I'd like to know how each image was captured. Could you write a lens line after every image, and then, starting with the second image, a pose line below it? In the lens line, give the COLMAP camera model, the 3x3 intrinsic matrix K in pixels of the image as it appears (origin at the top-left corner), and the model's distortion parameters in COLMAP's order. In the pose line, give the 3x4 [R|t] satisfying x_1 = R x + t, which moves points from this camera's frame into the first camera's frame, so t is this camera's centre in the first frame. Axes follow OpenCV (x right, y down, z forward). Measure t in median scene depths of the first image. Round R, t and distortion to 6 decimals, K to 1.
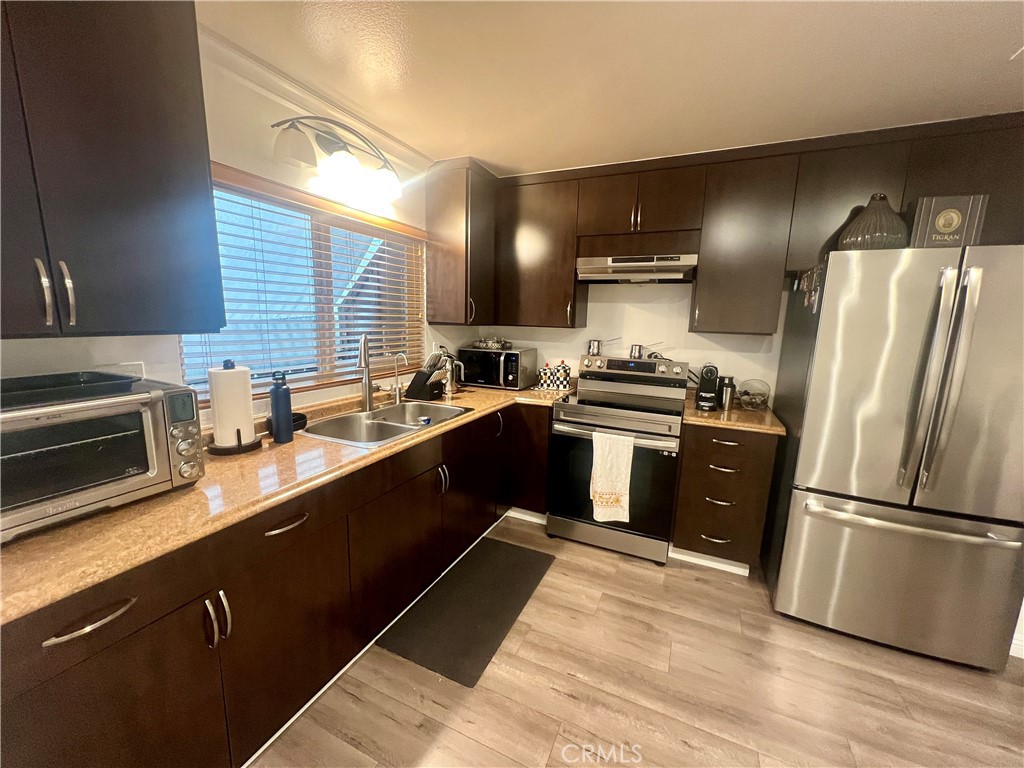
lens RADIAL K [[410.6, 0, 513.6], [0, 410.6, 387.0], [0, 0, 1]] dist [-0.000531, 0.000217]
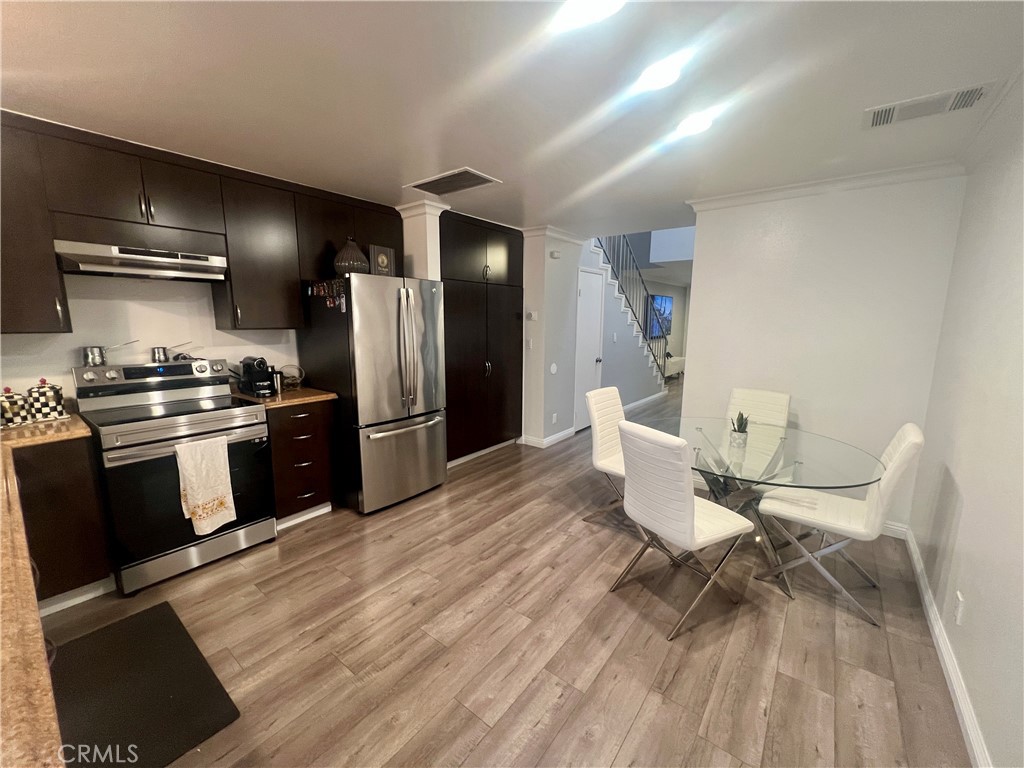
lens RADIAL K [[410.6, 0, 513.6], [0, 410.6, 387.0], [0, 0, 1]] dist [-0.000531, 0.000217]
pose [[0.230580, -0.183181, 0.955656, -0.469265], [0.169662, 0.974645, 0.145884, -0.020451], [-0.958148, 0.128500, 0.255813, 0.042510]]
